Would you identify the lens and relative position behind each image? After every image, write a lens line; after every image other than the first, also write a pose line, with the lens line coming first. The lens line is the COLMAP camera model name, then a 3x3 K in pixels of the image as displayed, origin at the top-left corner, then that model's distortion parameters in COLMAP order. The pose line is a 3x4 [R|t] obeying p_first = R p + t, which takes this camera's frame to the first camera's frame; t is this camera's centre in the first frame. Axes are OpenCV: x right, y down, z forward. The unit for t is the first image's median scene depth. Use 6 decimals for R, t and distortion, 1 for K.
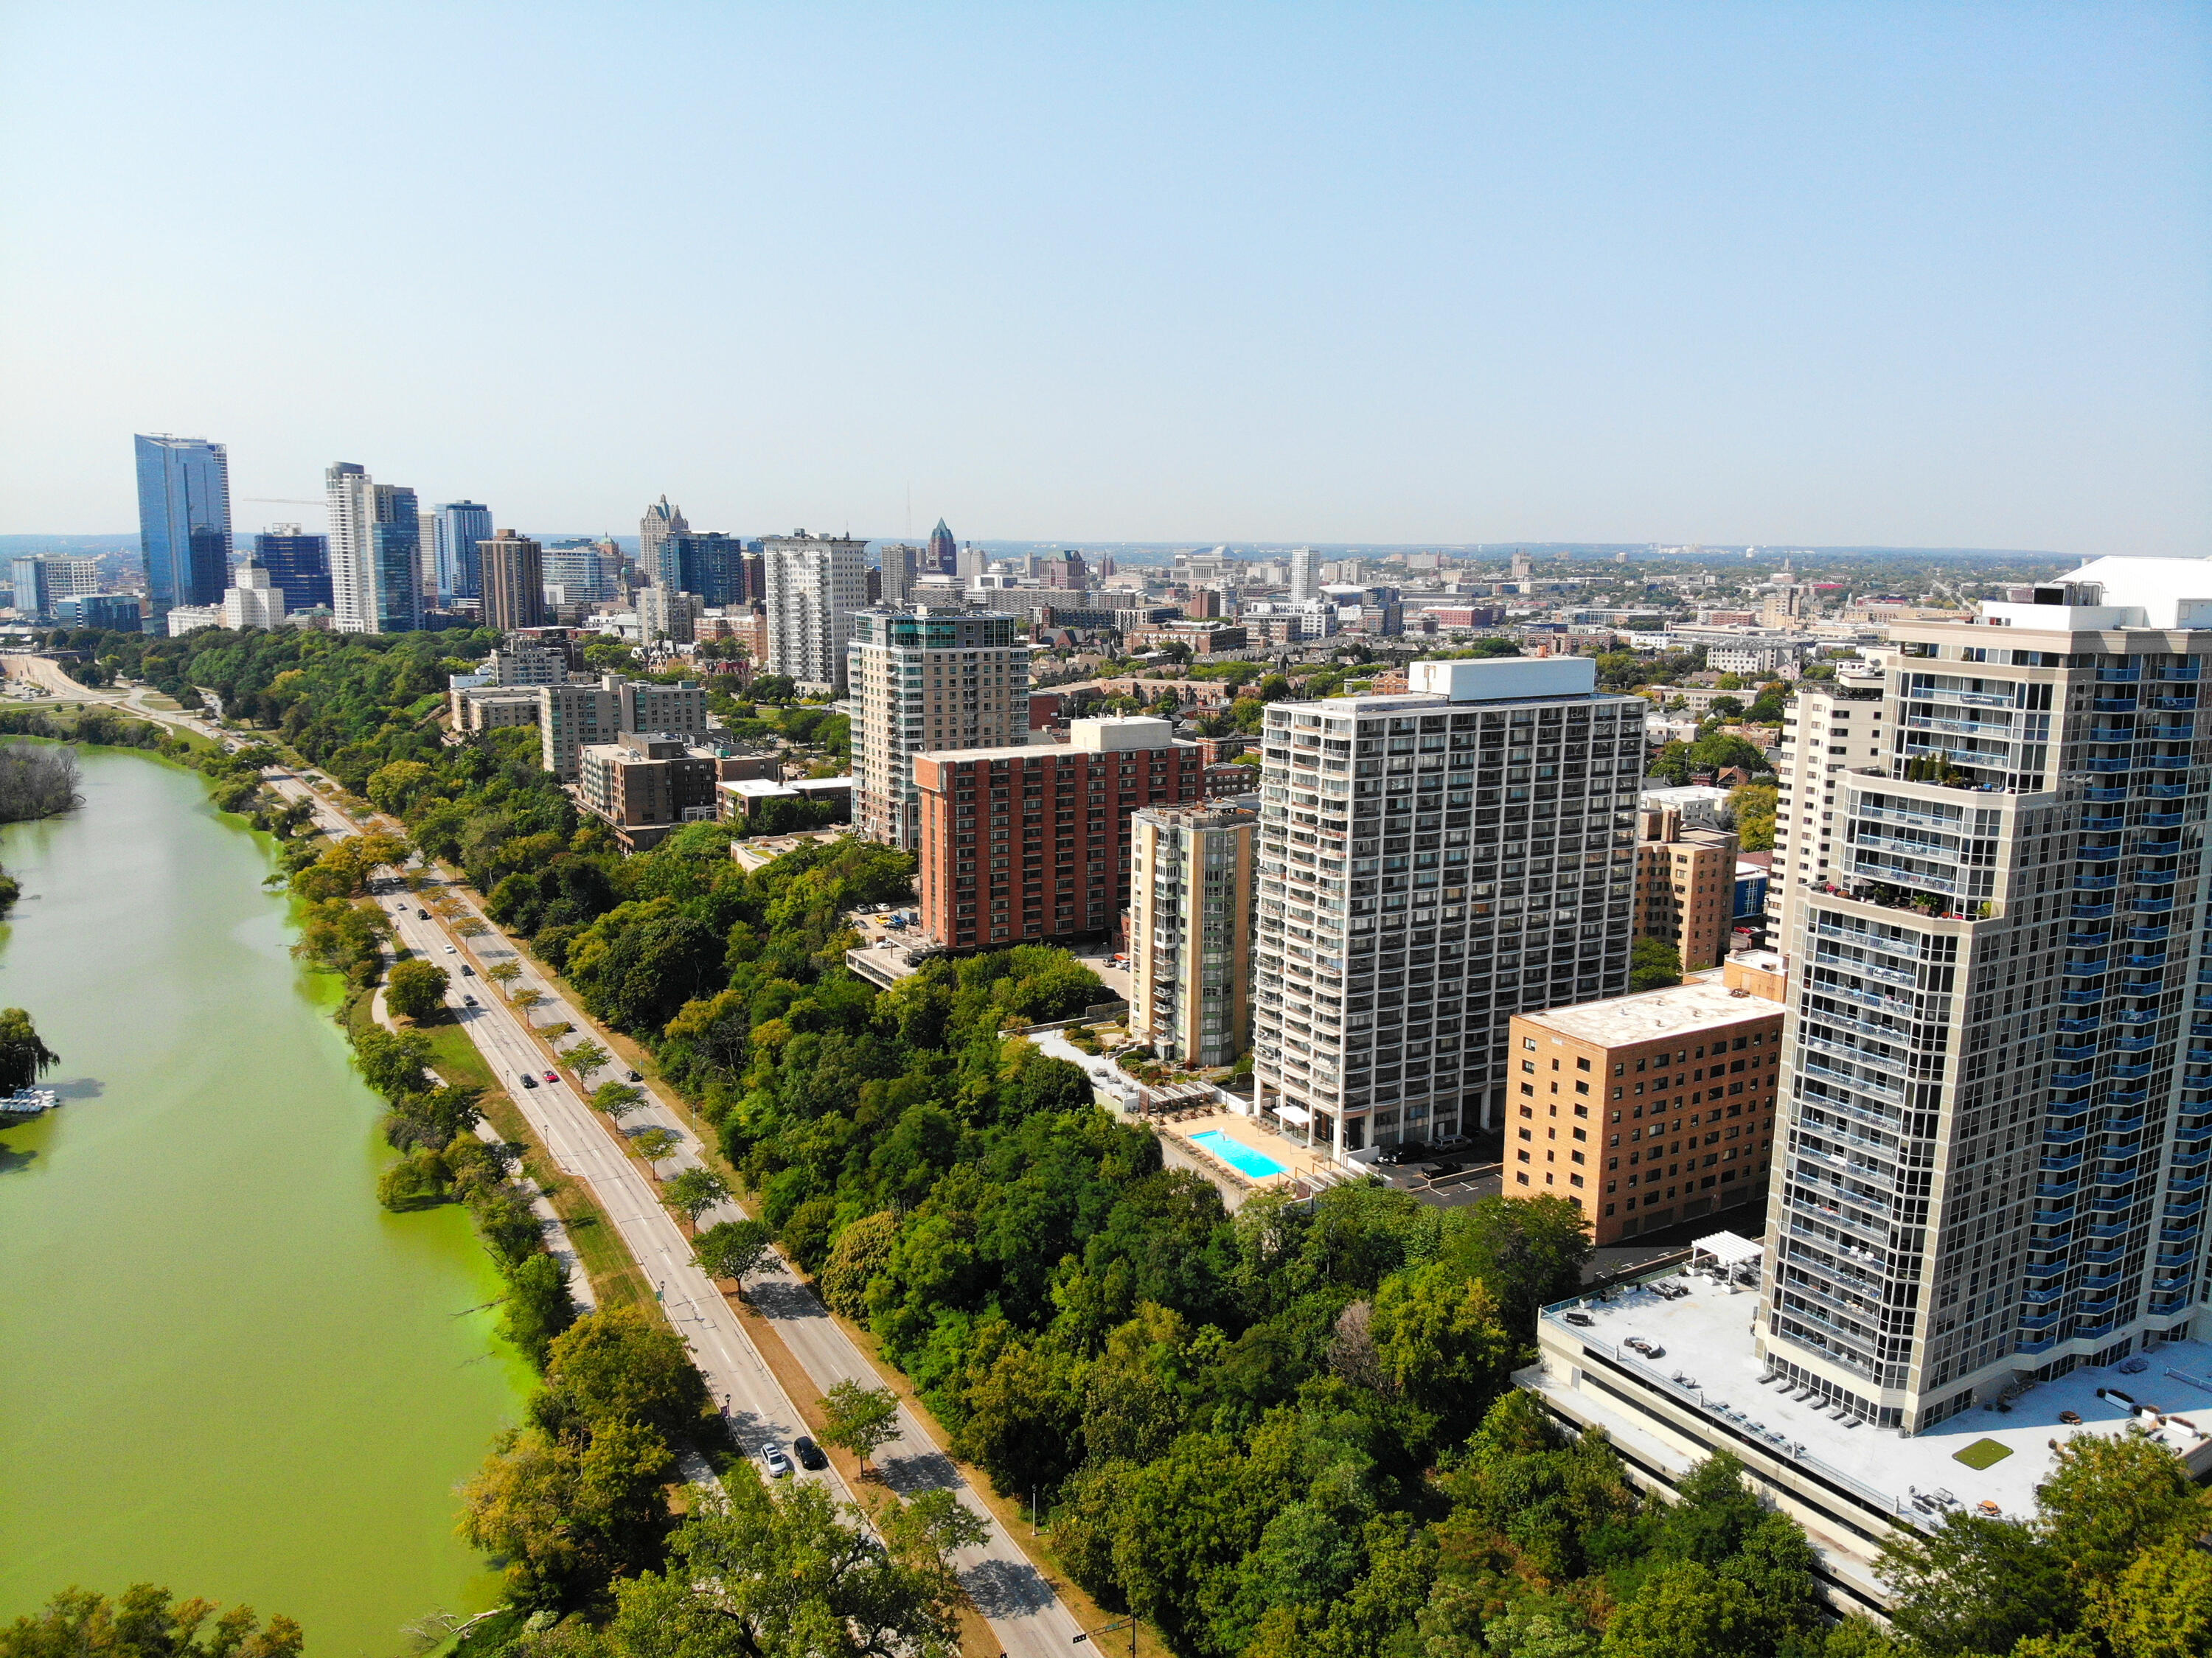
lens RADIAL K [[1617.3, 0, 1092.1], [0, 1617.3, 812.7], [0, 0, 1]] dist [0.049175, -0.135850]
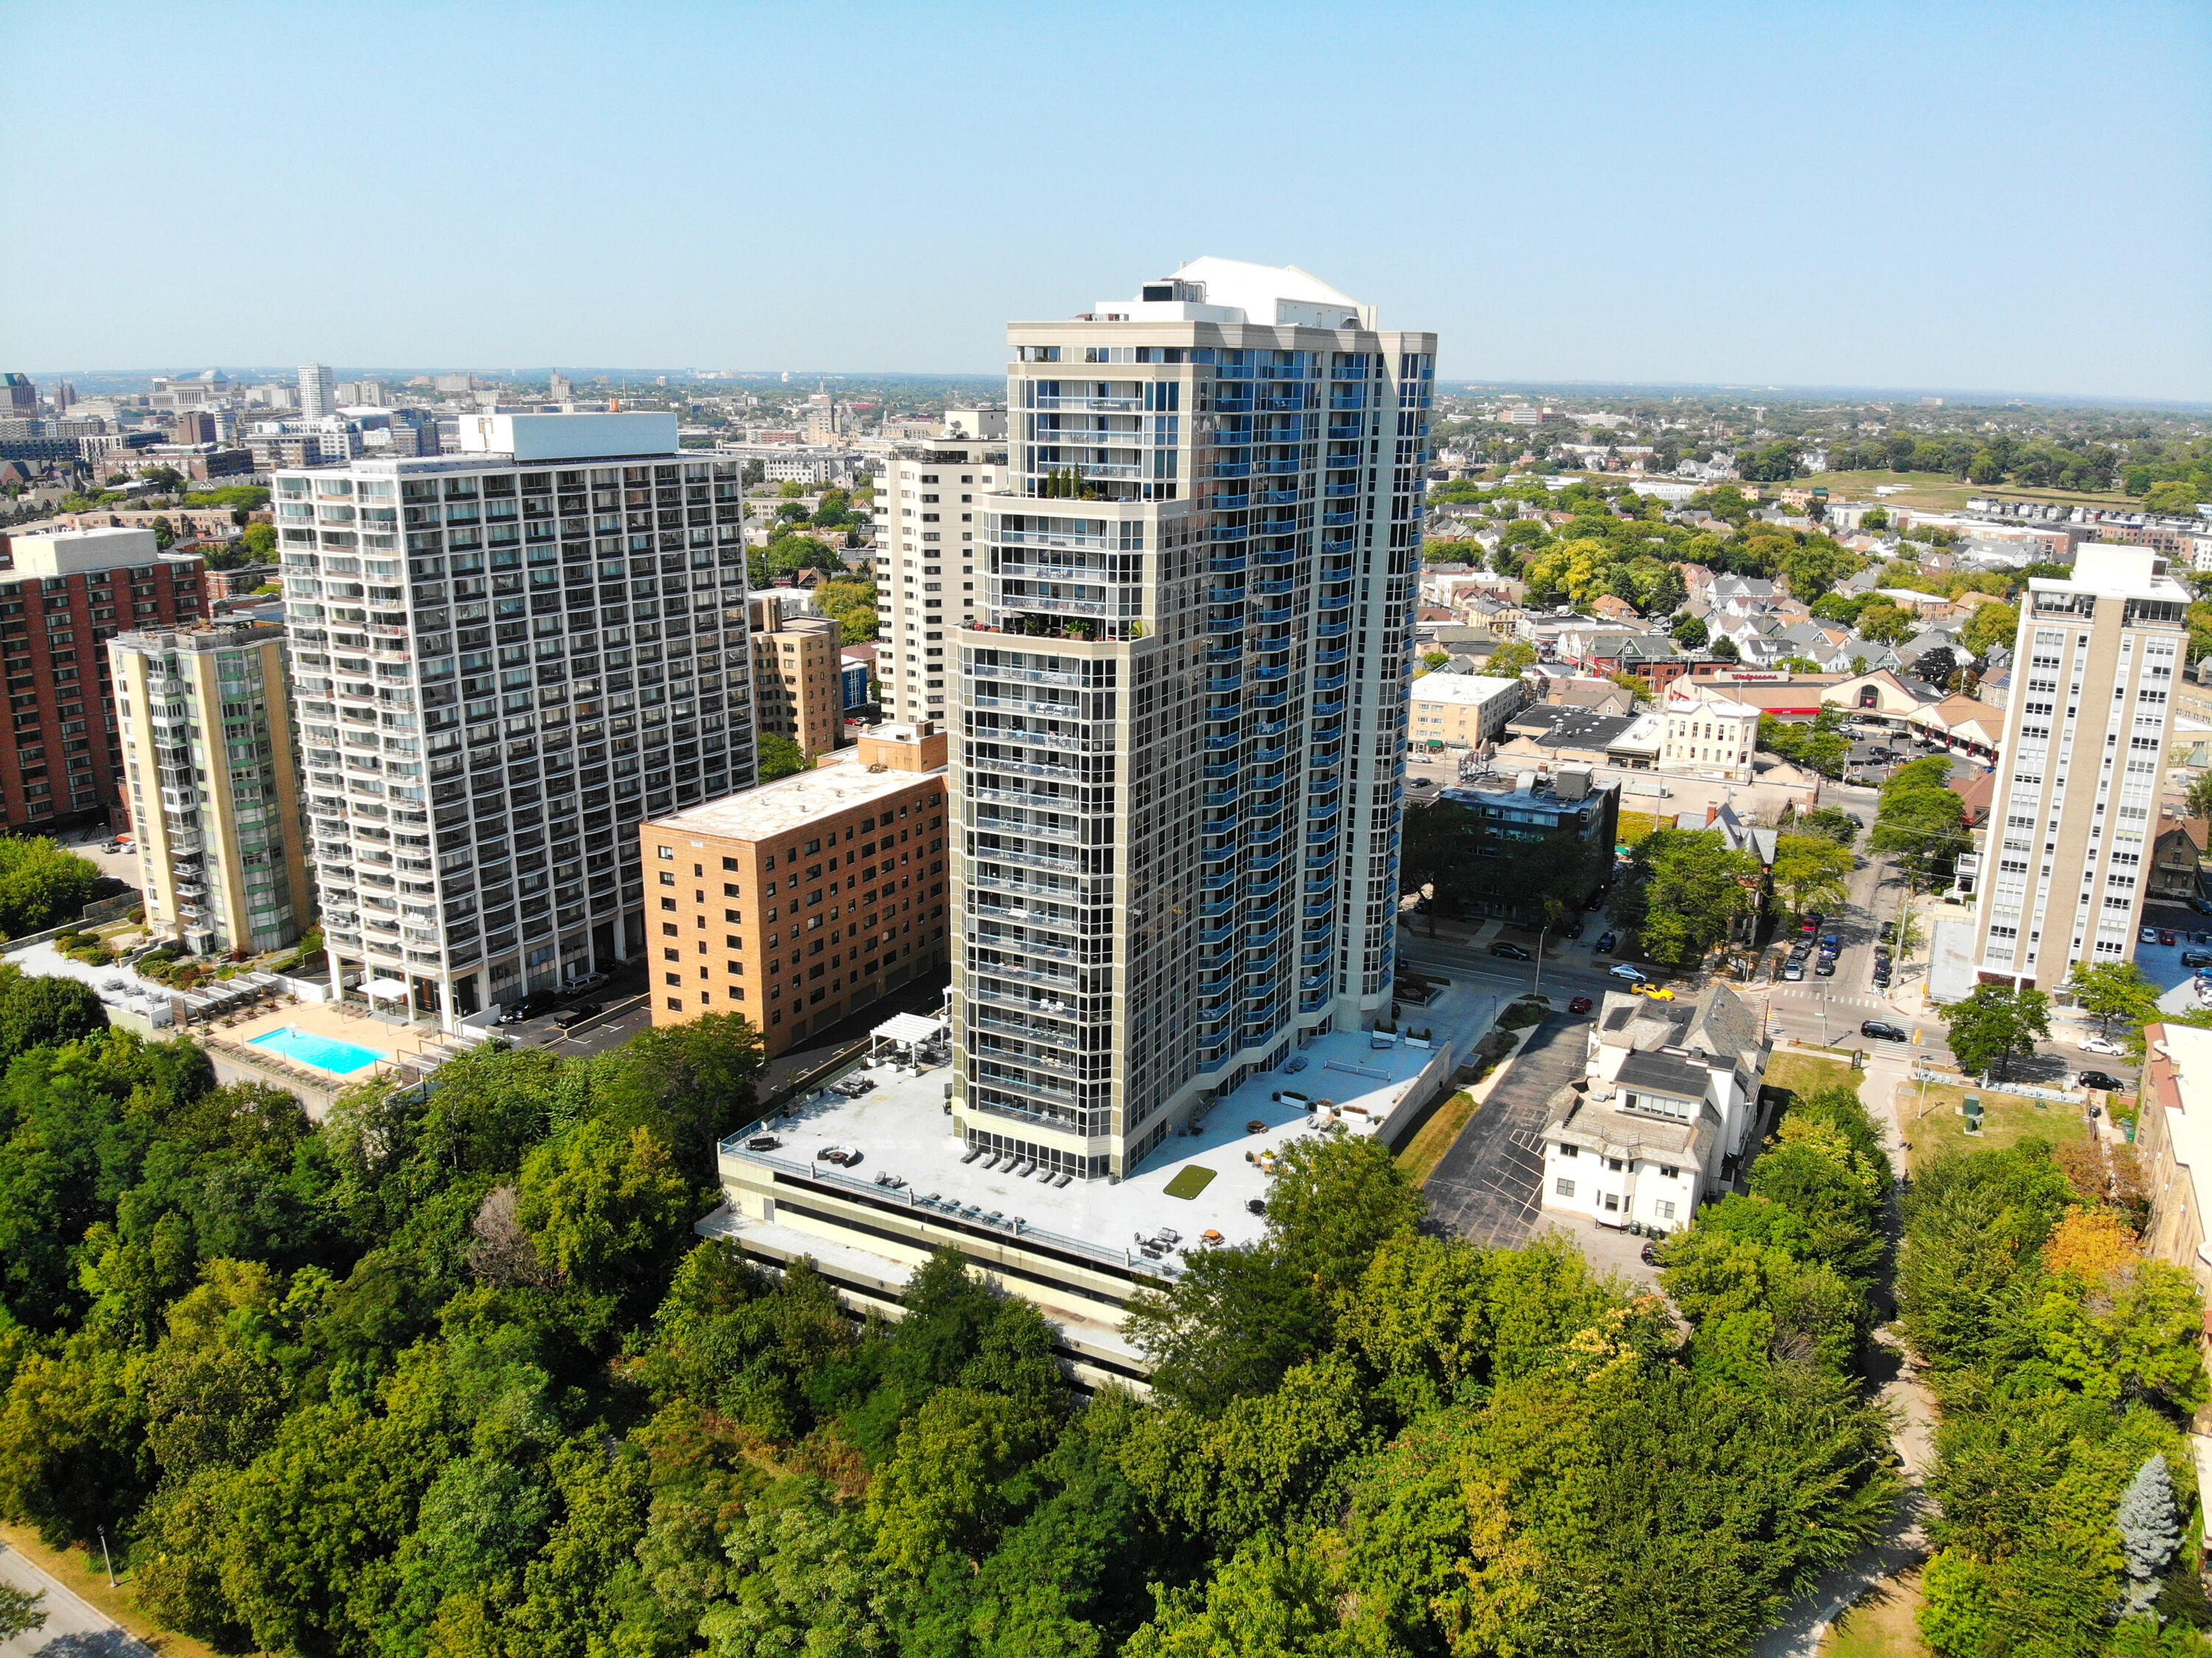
lens RADIAL K [[1617.3, 0, 1103.1], [0, 1617.3, 822.6], [0, 0, 1]] dist [0.049175, -0.135850]
pose [[0.843466, -0.140866, 0.518383, 0.022049], [0.085280, 0.987881, 0.129687, 0.039166], [-0.530369, -0.065178, 0.845257, 0.163630]]
